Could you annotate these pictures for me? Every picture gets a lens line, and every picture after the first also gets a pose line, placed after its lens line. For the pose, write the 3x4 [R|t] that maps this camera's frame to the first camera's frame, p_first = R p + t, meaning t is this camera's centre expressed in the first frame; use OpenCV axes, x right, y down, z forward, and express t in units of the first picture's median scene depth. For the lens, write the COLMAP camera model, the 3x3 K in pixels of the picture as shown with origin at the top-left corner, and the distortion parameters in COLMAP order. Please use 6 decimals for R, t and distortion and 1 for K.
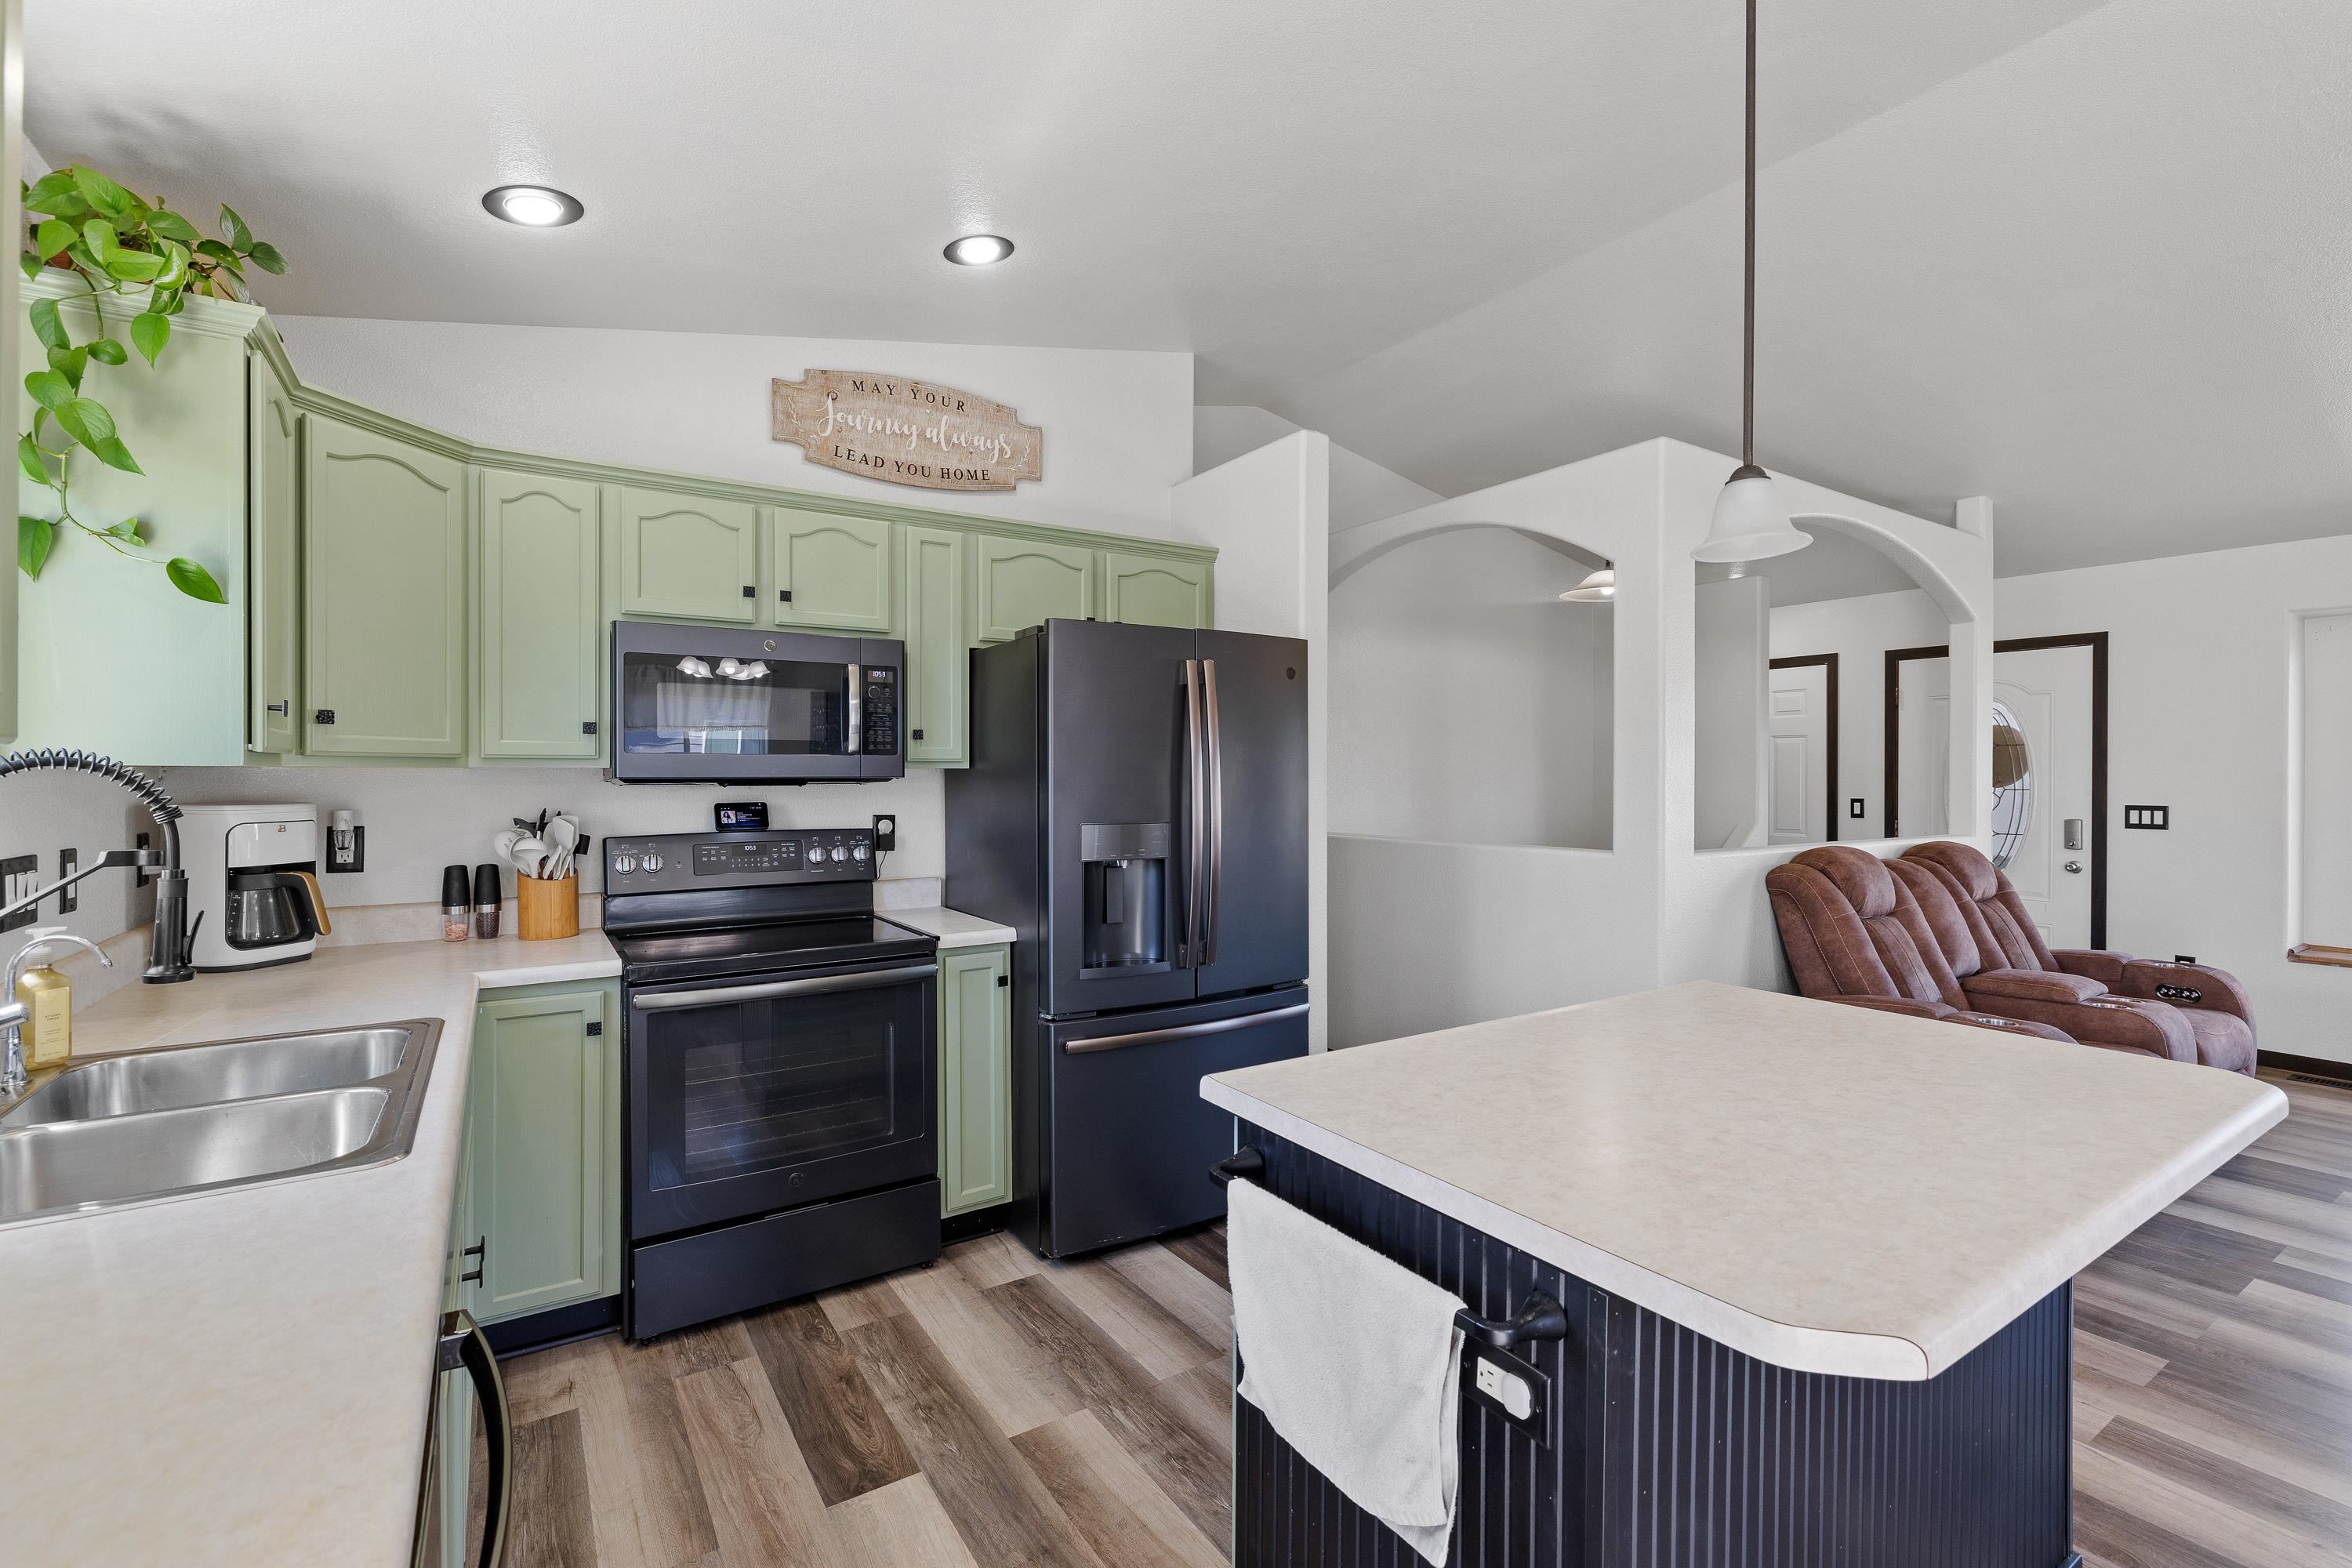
lens RADIAL K [[1052.9, 0, 1188.0], [0, 1052.9, 783.1], [0, 0, 1]] dist [-0.003223, -0.000278]
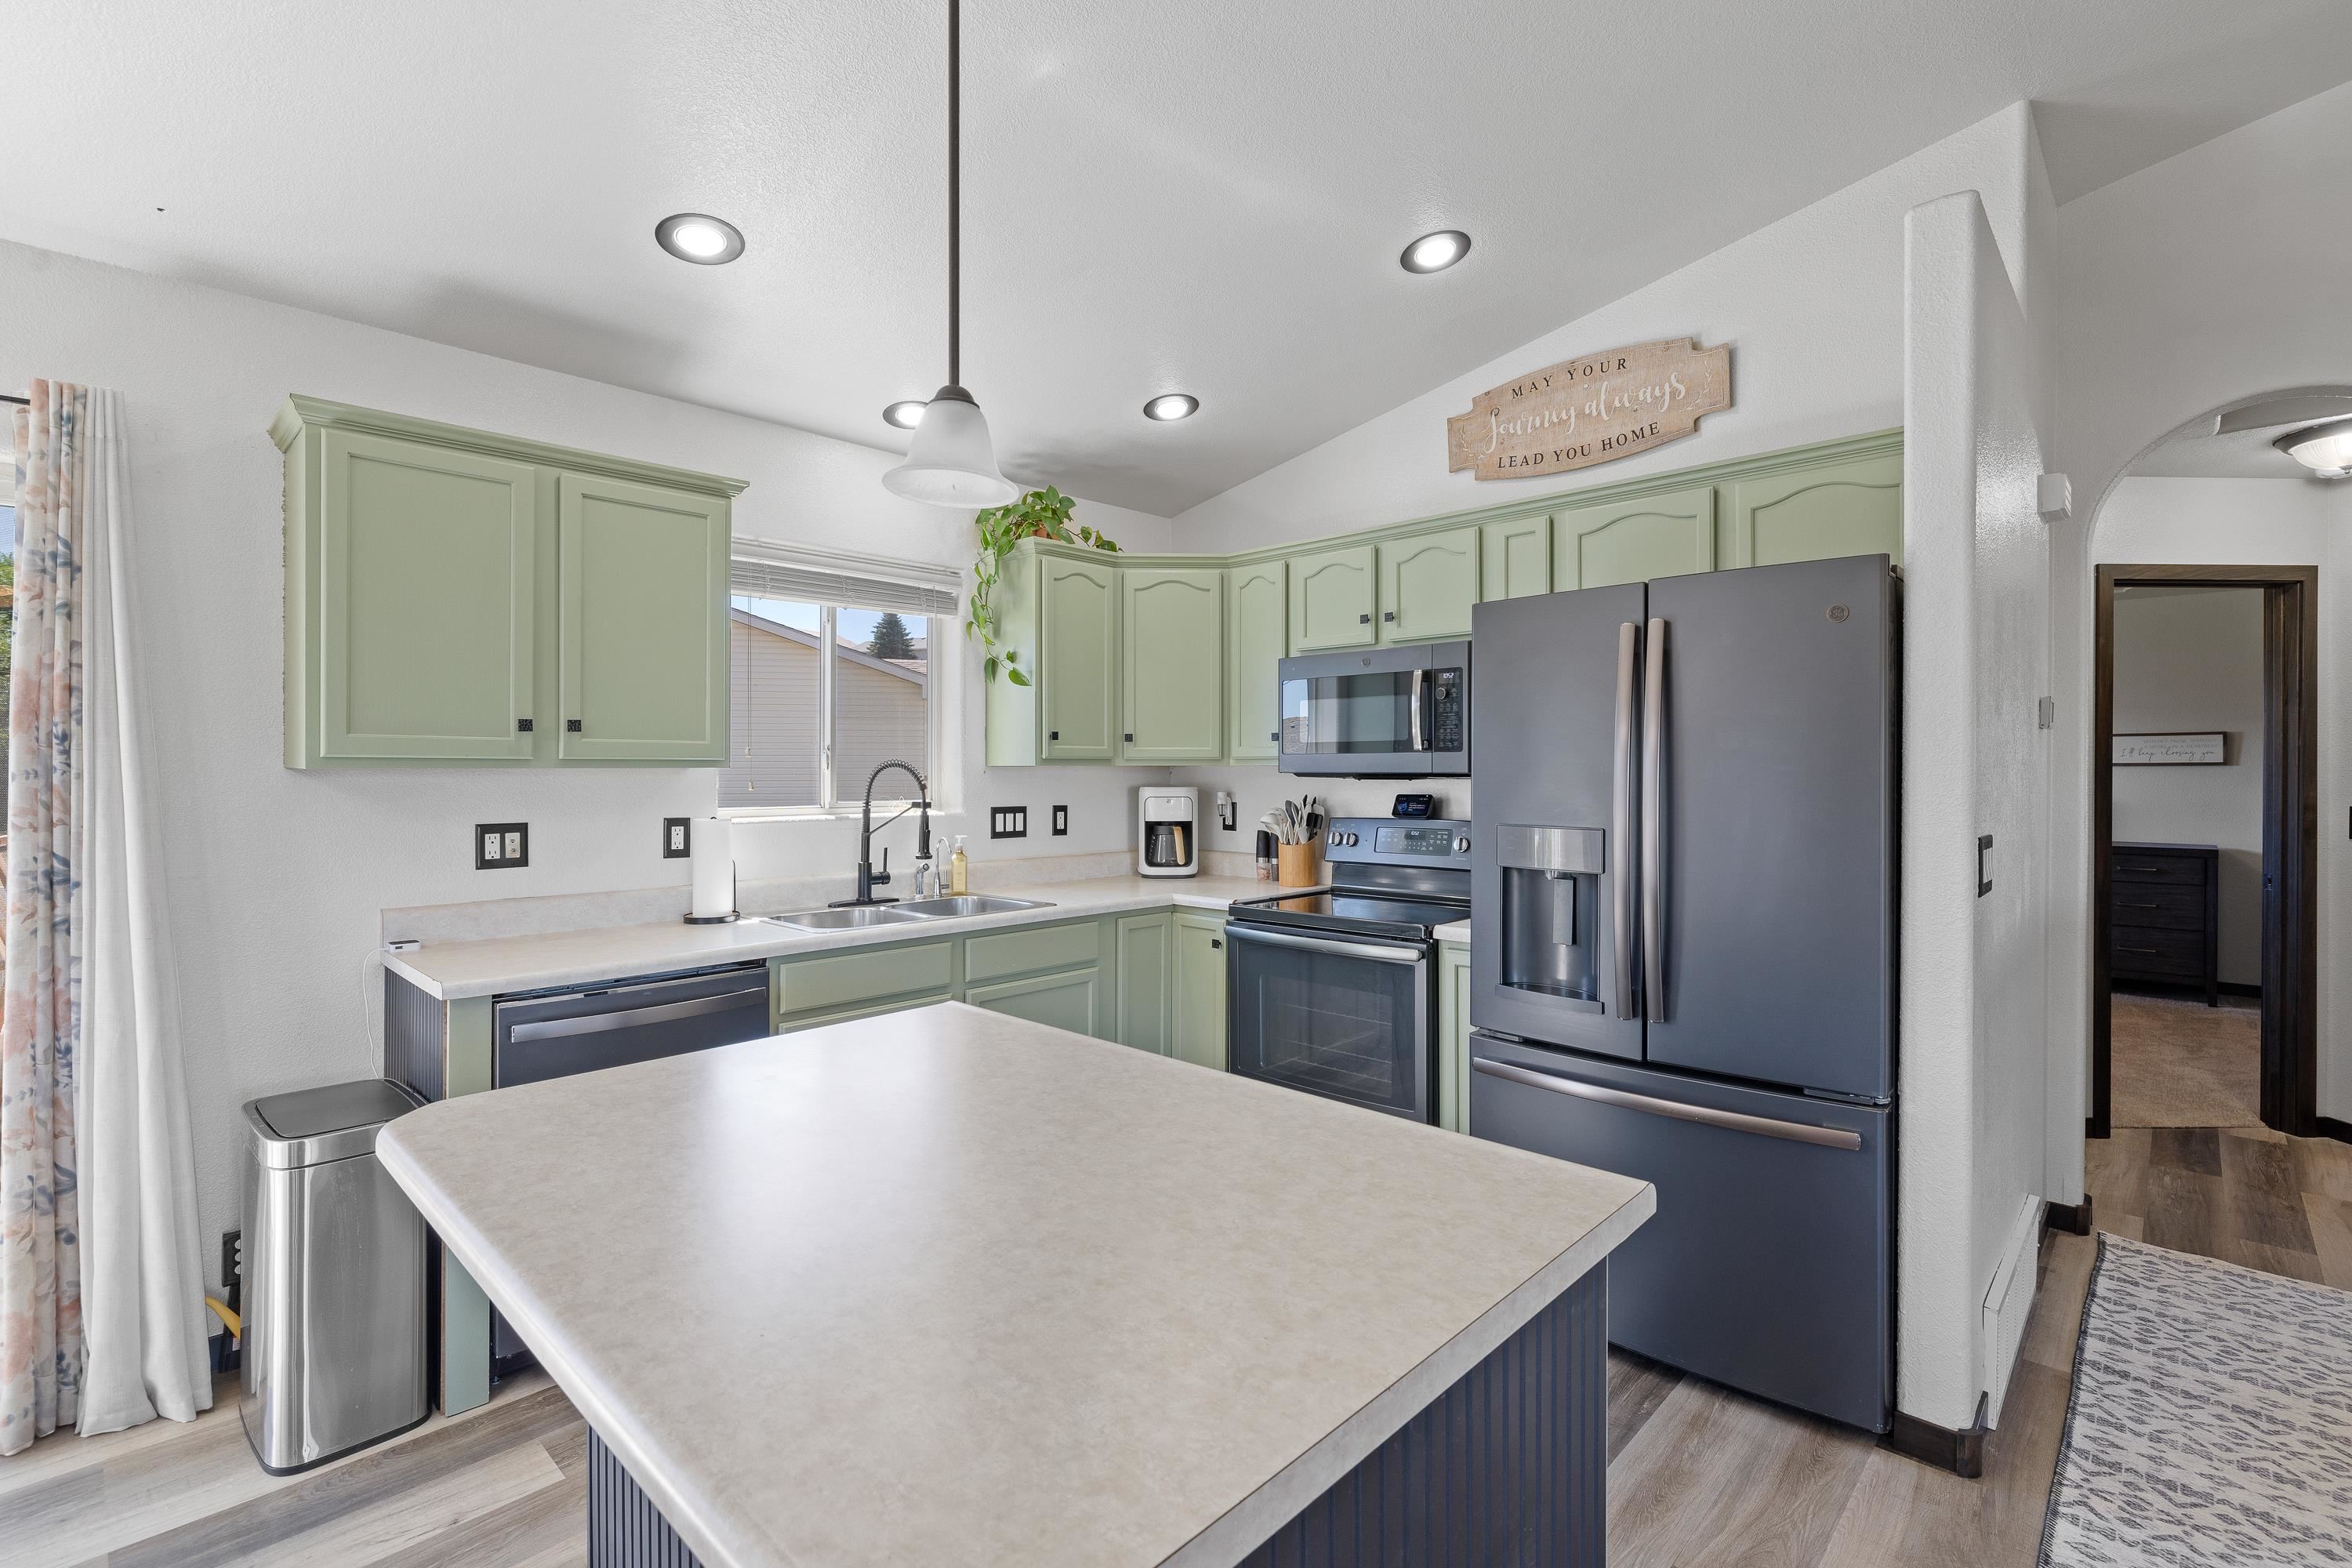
lens RADIAL K [[1052.9, 0, 1173.5], [0, 1052.9, 775.4], [0, 0, 1]] dist [-0.003223, -0.000278]
pose [[0.215448, 0.003872, -0.976508, 0.709225], [-0.008074, 0.999965, 0.002184, -0.002875], [0.976482, 0.007414, 0.215471, 0.518424]]
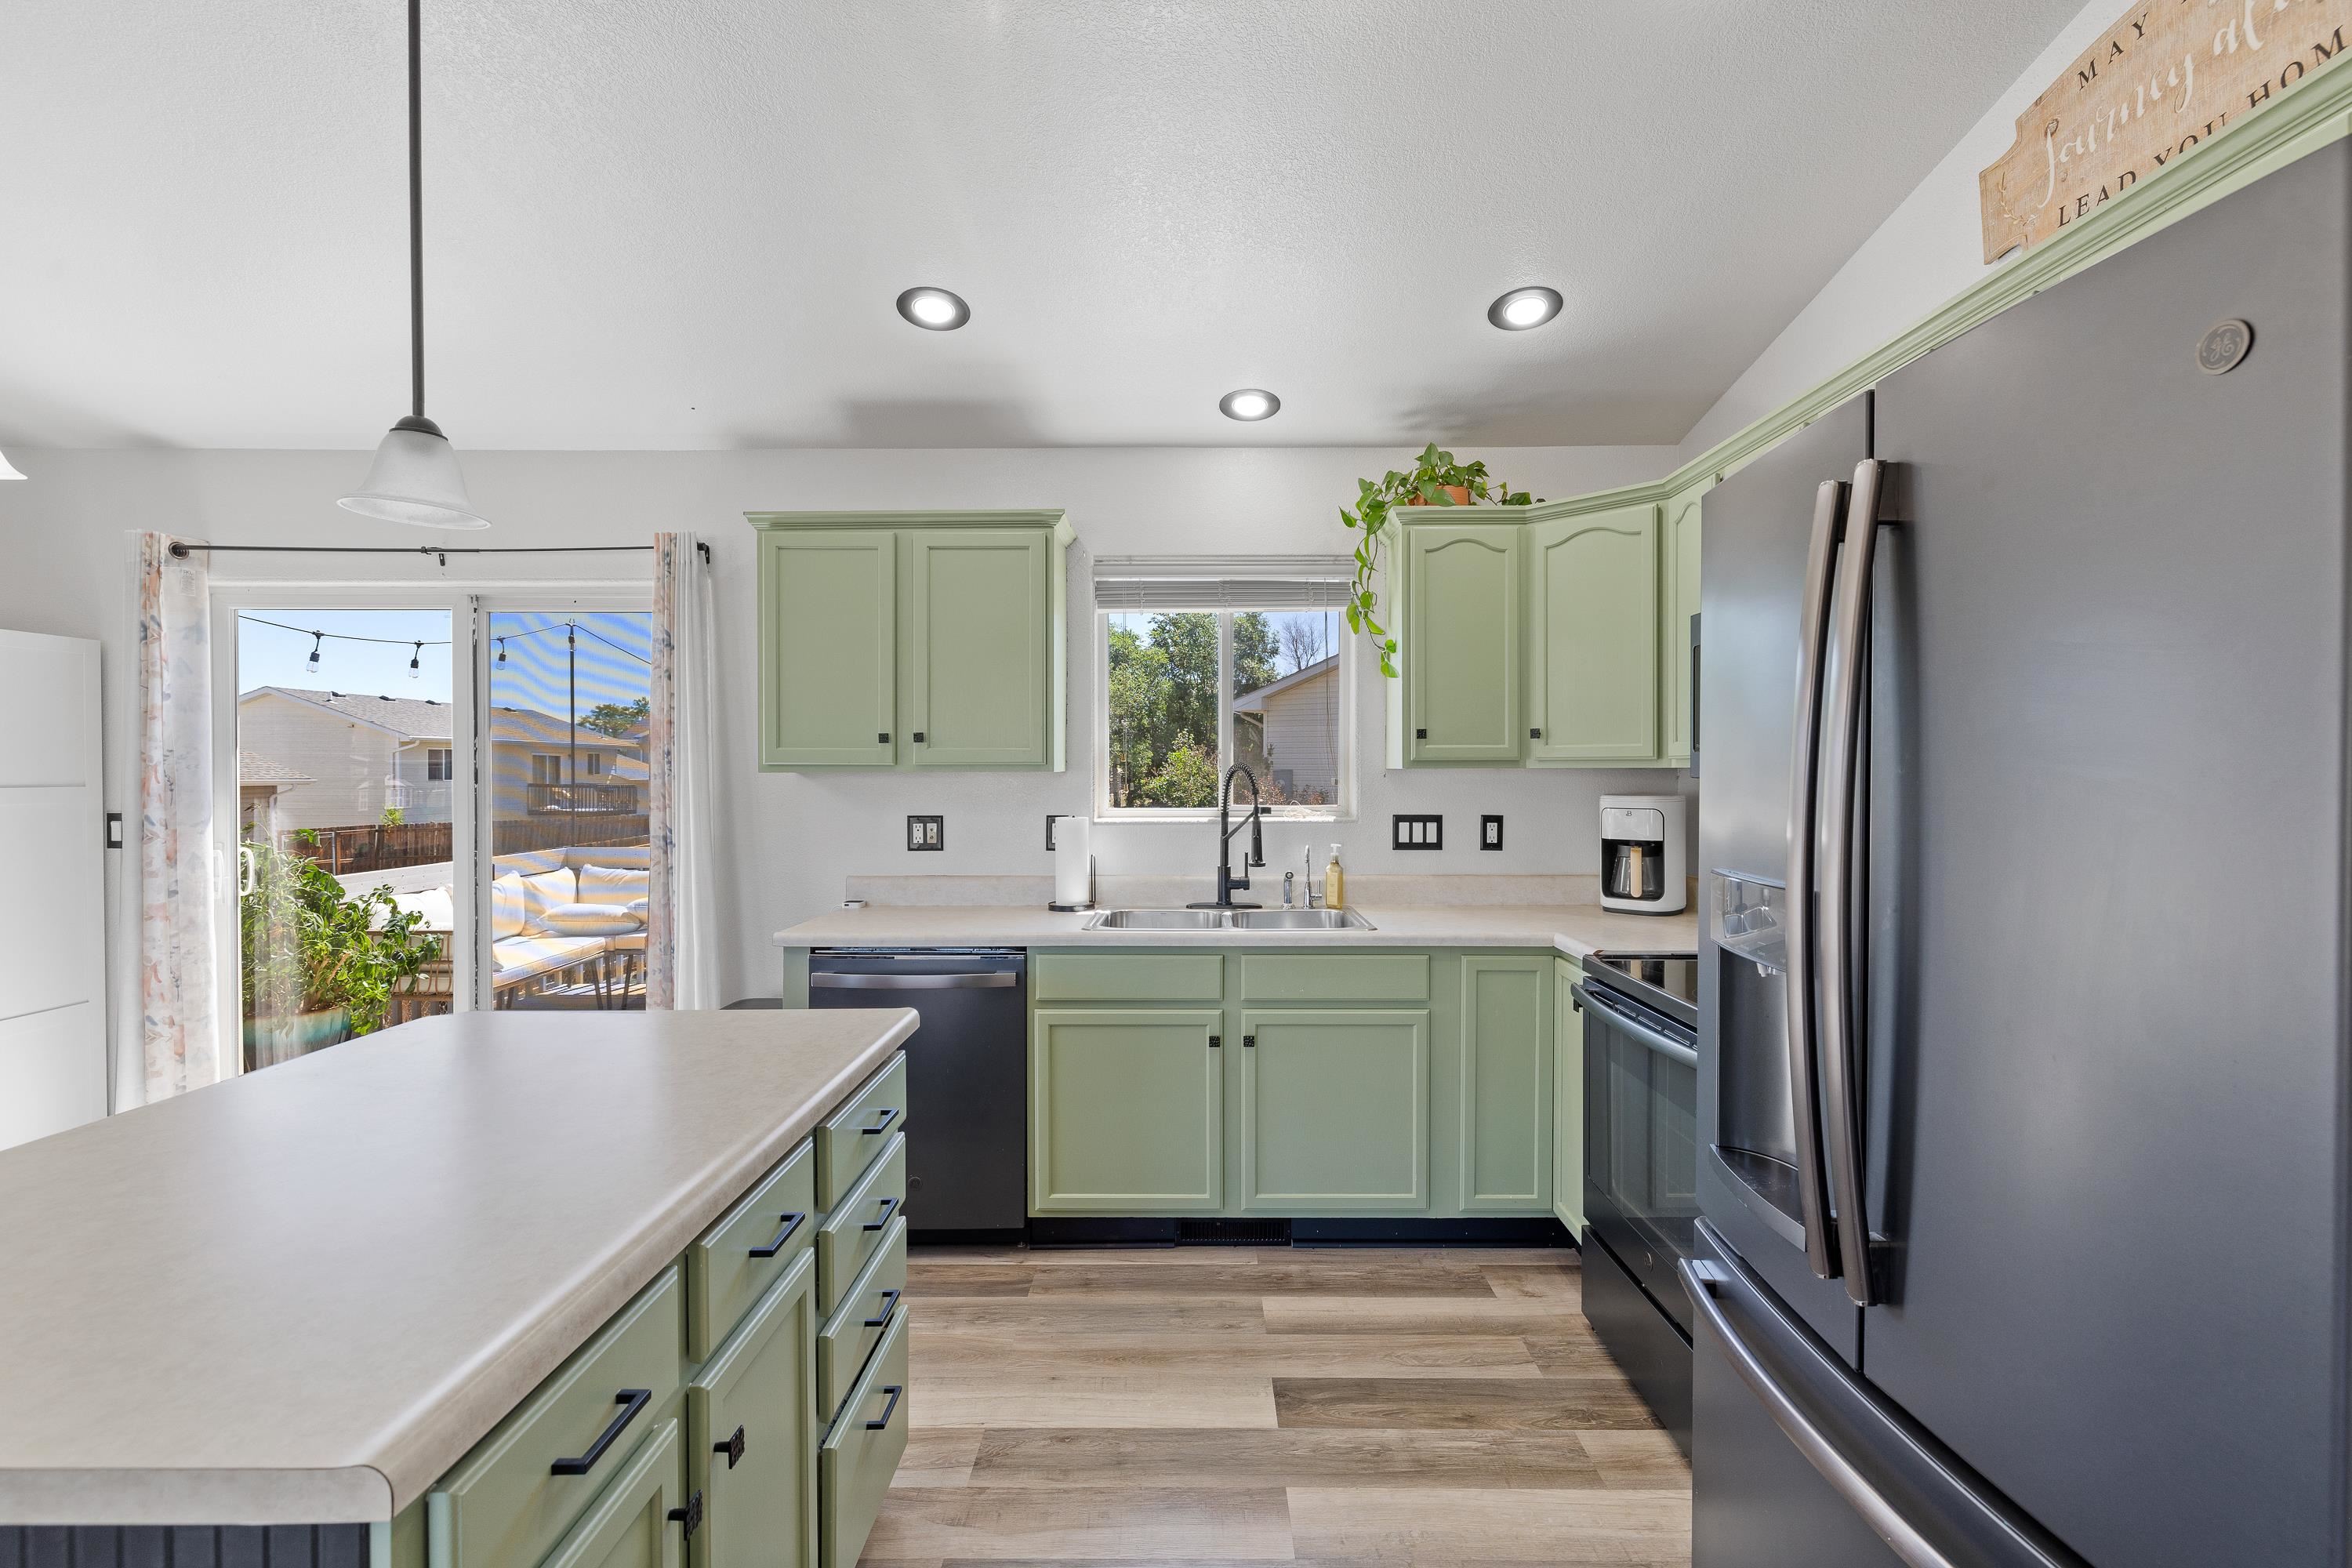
lens RADIAL K [[1029.3, 0, 1183.0], [0, 1029.3, 782.2], [0, 0, 1]] dist [-0.008639, 0.003619]
pose [[-0.556622, 0.006698, -0.830739, 0.461466], [-0.007729, 0.999882, 0.013241, -0.008747], [0.830730, 0.013791, -0.556505, 1.040755]]
